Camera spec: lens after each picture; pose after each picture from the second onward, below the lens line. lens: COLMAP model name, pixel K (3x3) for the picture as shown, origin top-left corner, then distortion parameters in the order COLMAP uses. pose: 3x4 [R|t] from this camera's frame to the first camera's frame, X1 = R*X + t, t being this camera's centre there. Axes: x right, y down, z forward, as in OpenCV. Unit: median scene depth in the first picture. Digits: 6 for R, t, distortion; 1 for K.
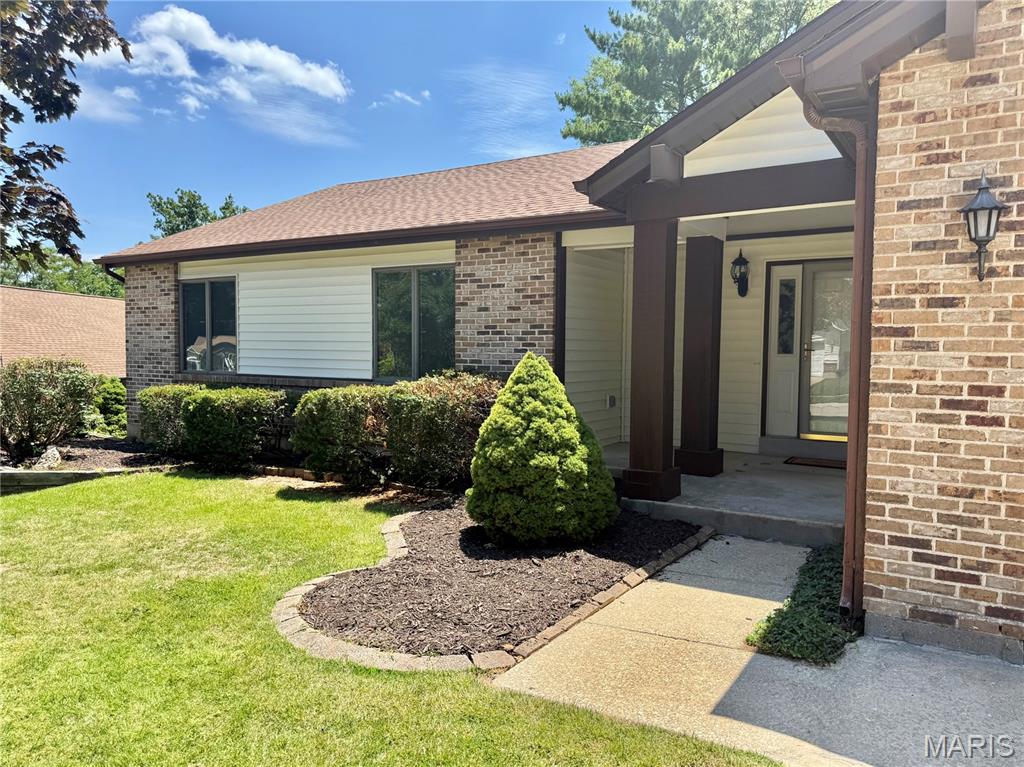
lens RADIAL K [[685.2, 0, 512.0], [0, 685.2, 383.5], [0, 0, 1]] dist [-0.003340, -0.004841]
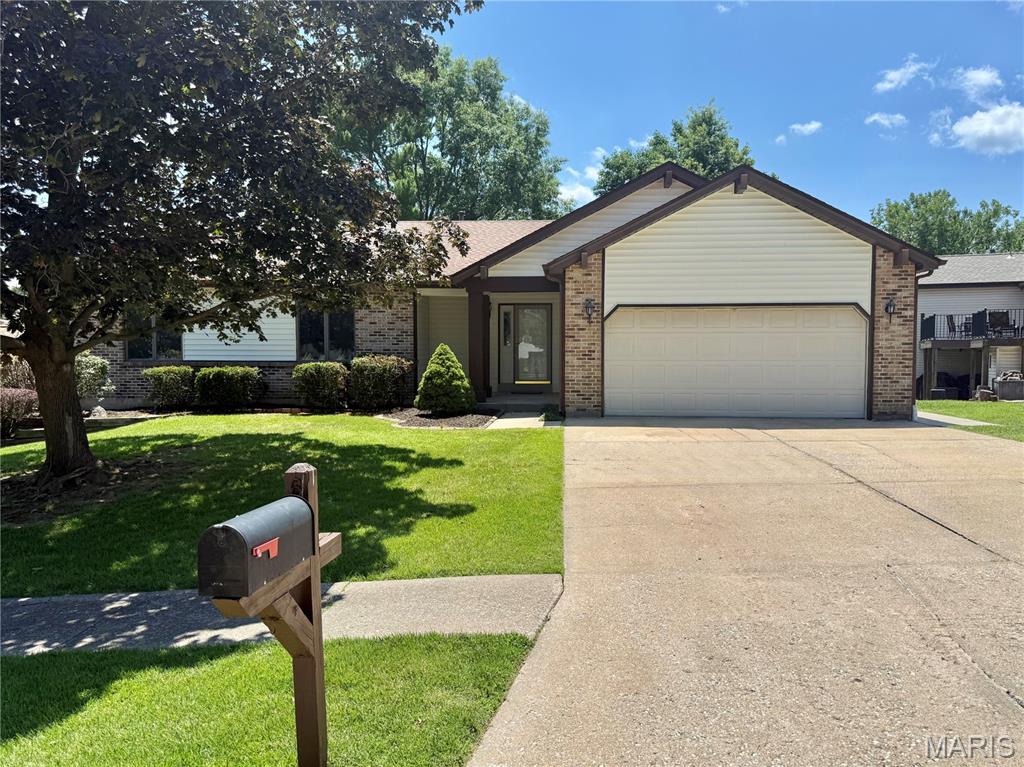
lens RADIAL K [[685.2, 0, 512.0], [0, 685.2, 383.5], [0, 0, 1]] dist [-0.003340, -0.004841]
pose [[0.865080, -0.025438, 0.500989, -1.033850], [0.027161, 0.999624, 0.003857, 0.101495], [-0.500899, 0.010271, 0.865445, -1.345449]]
